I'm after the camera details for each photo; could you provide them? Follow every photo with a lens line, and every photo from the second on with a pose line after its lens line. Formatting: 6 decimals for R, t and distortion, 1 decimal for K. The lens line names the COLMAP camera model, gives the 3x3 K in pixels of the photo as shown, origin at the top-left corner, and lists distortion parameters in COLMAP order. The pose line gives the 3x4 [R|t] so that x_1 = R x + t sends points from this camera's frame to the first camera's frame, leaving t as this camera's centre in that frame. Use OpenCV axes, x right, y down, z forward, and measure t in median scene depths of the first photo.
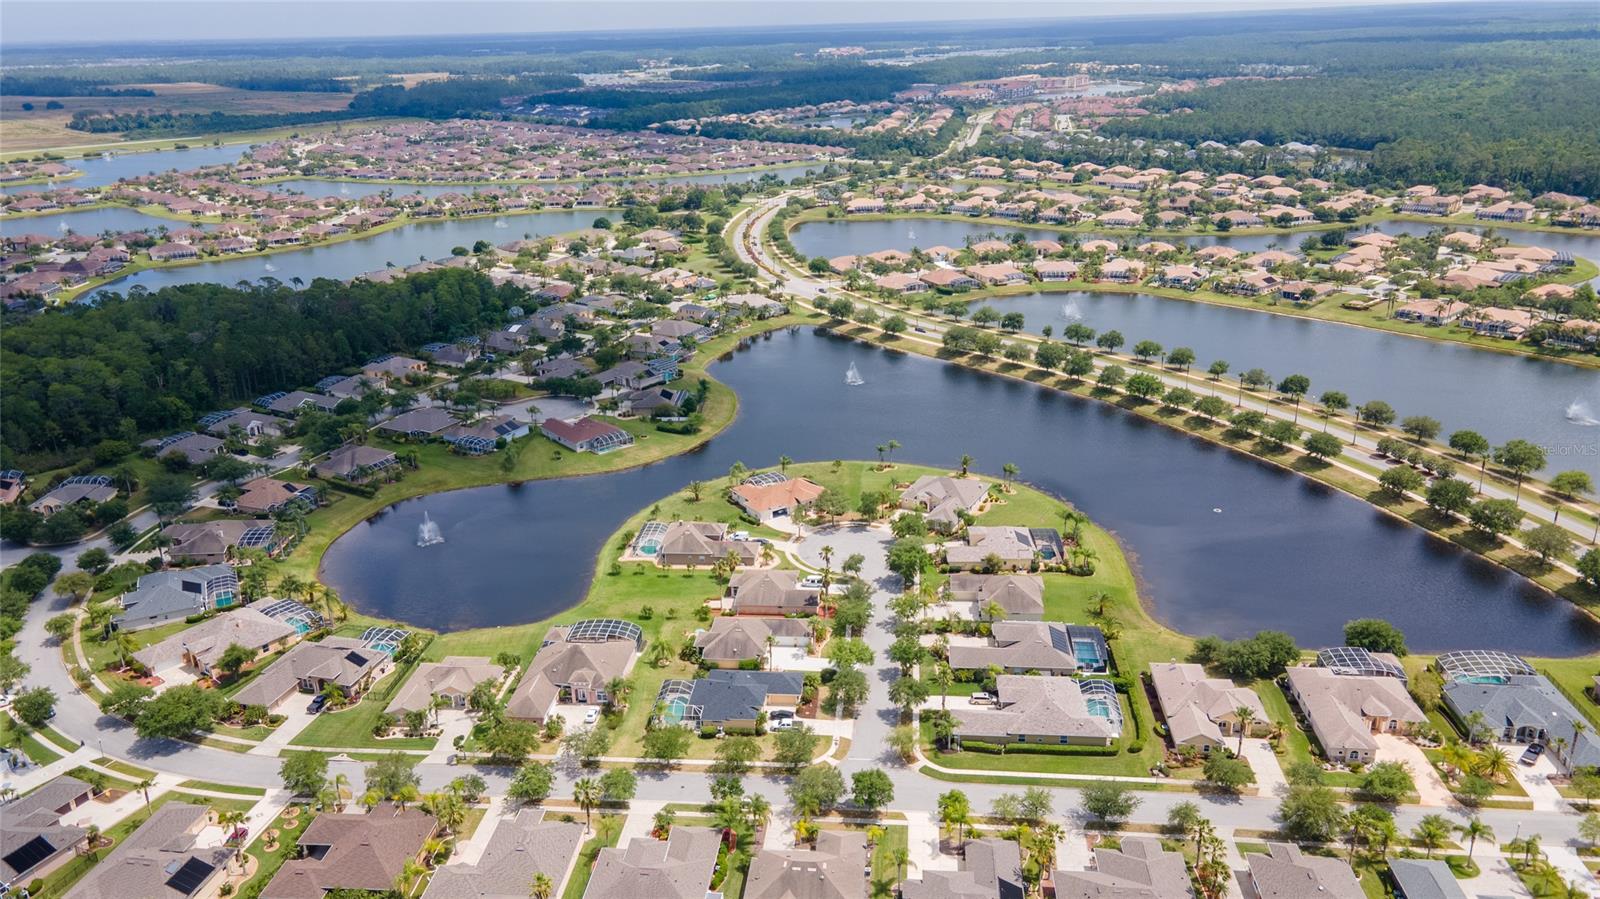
lens RADIAL K [[1188.4, 0, 800.0], [0, 1188.4, 449.5], [0, 0, 1]] dist [0.005056, 0.074333]
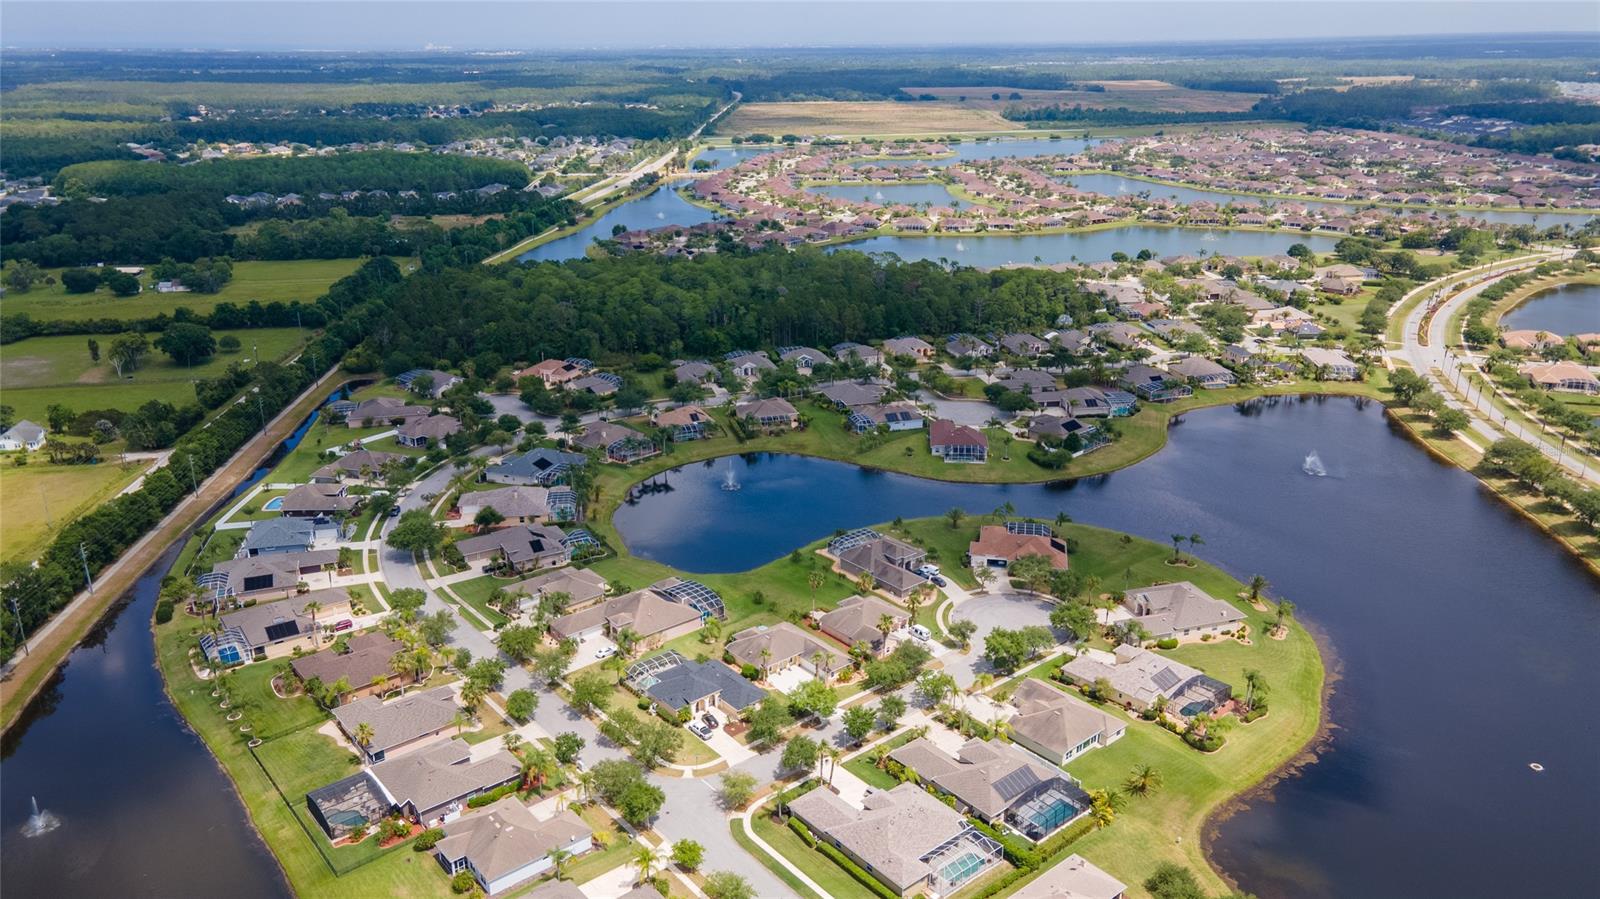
lens RADIAL K [[1188.4, 0, 800.0], [0, 1188.4, 449.5], [0, 0, 1]] dist [0.005056, 0.074333]
pose [[0.702442, 0.253383, -0.665111, 0.220232], [-0.252883, 0.962362, 0.099548, -0.040366], [0.665301, 0.098269, 0.740080, 0.092185]]
